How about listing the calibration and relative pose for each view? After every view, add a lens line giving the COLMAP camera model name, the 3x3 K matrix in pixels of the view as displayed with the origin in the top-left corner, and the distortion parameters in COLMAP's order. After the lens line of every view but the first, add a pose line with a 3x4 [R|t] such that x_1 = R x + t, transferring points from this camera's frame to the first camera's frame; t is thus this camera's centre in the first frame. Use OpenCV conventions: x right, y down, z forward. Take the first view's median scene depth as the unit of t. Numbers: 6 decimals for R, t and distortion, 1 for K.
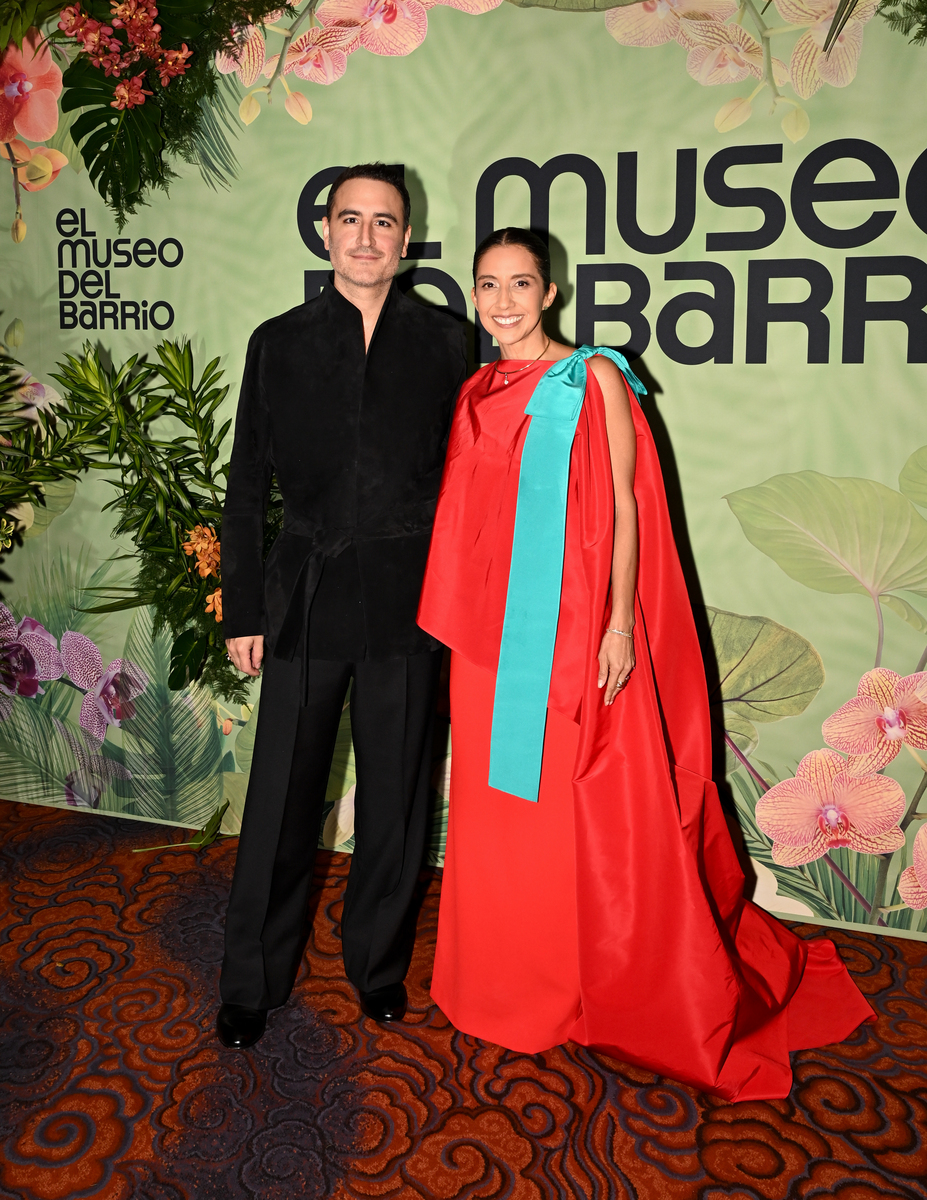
lens RADIAL K [[1265.9, 0, 423.7], [0, 1265.9, 475.2], [0, 0, 1]] dist [-0.002286, -0.011313]
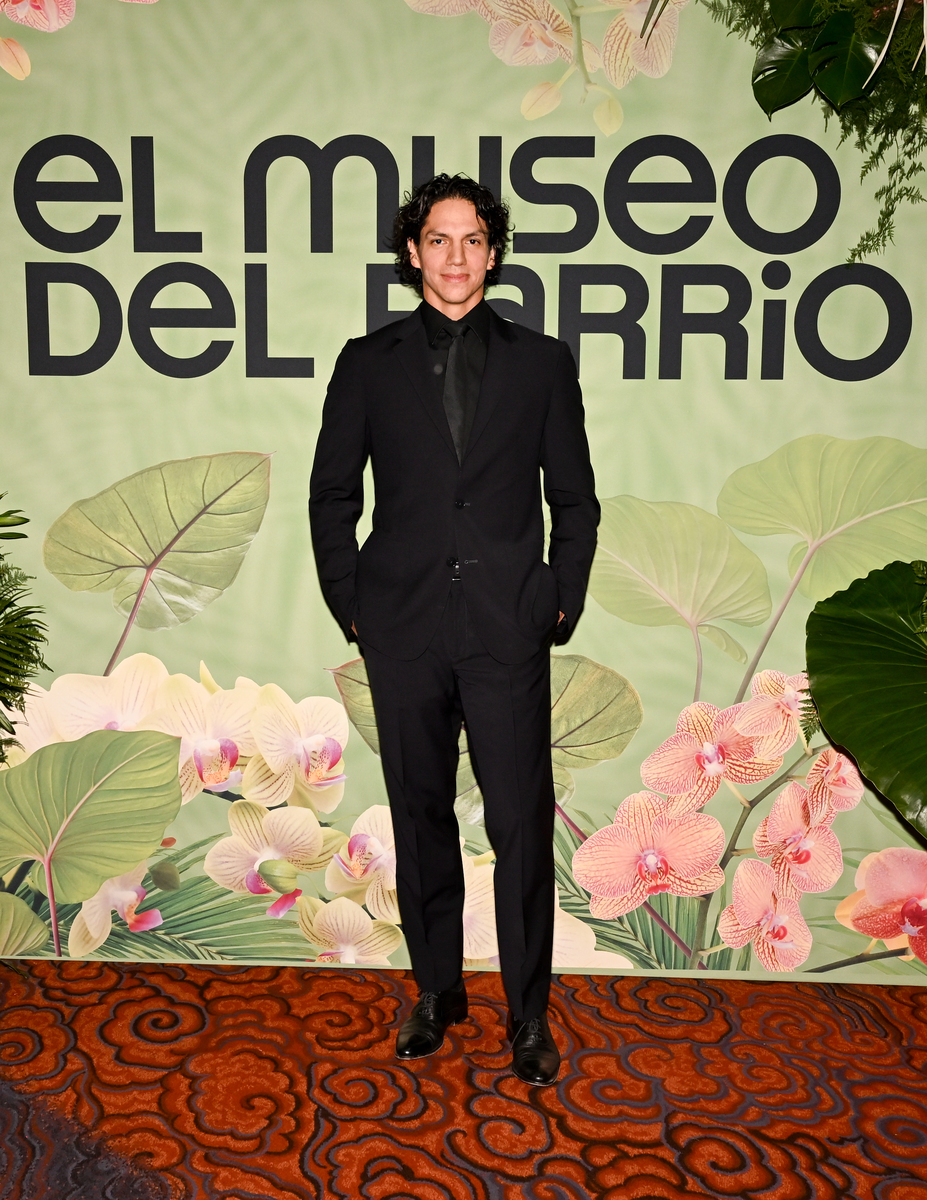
lens RADIAL K [[1397.0, 0, 457.3], [0, 1397.0, 563.9], [0, 0, 1]] dist [-0.011360, 0.015492]
pose [[0.951303, -0.037007, 0.306029, -0.130339], [0.023434, 0.998577, 0.047909, -0.005534], [-0.307366, -0.038405, 0.950816, 0.065202]]
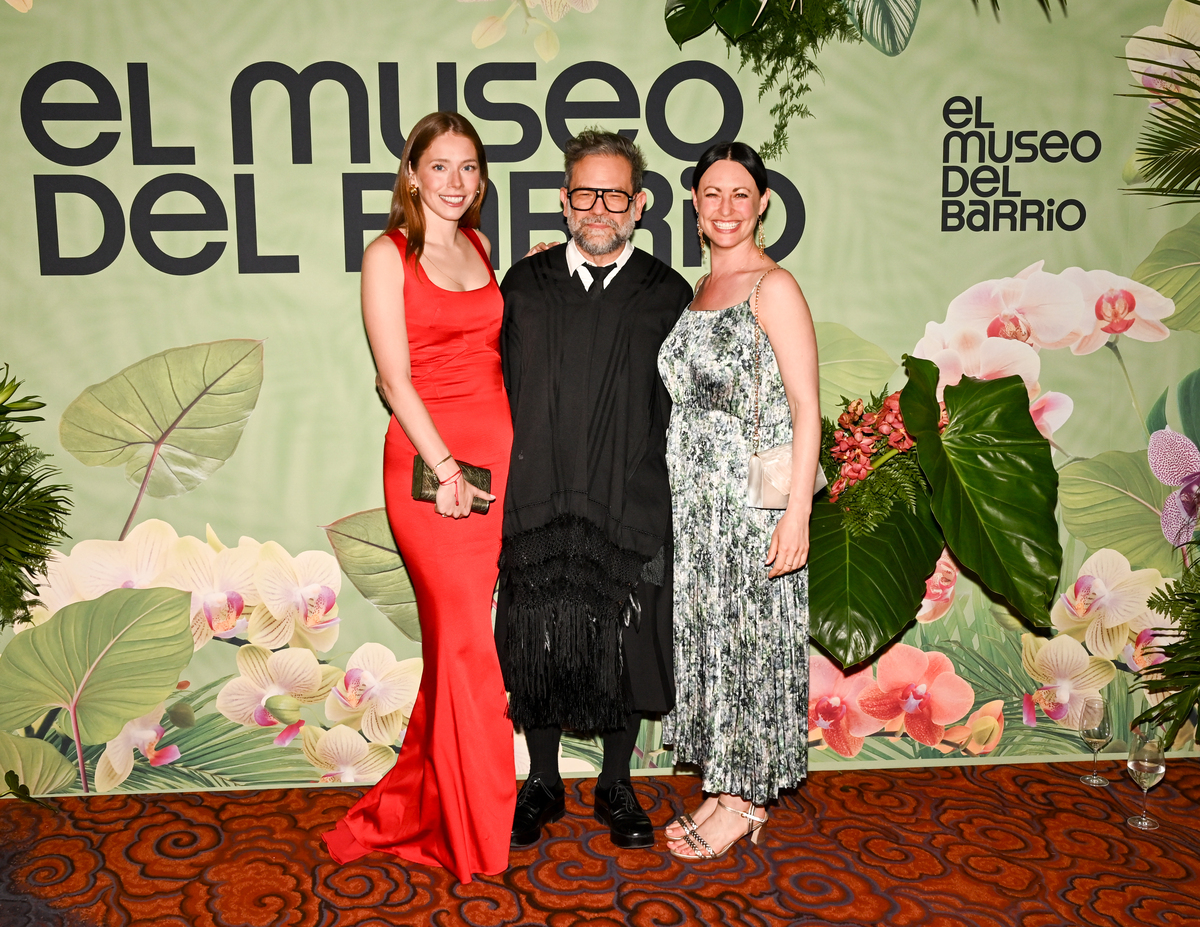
lens RADIAL K [[1276.4, 0, 599.1], [0, 1276.4, 436.9], [0, 0, 1]] dist [-0.009035, 0.004527]
pose [[0.909534, -0.068825, 0.409891, -0.131900], [0.051249, 0.997240, 0.053727, -0.002152], [-0.412458, -0.027859, 0.910551, -0.010311]]
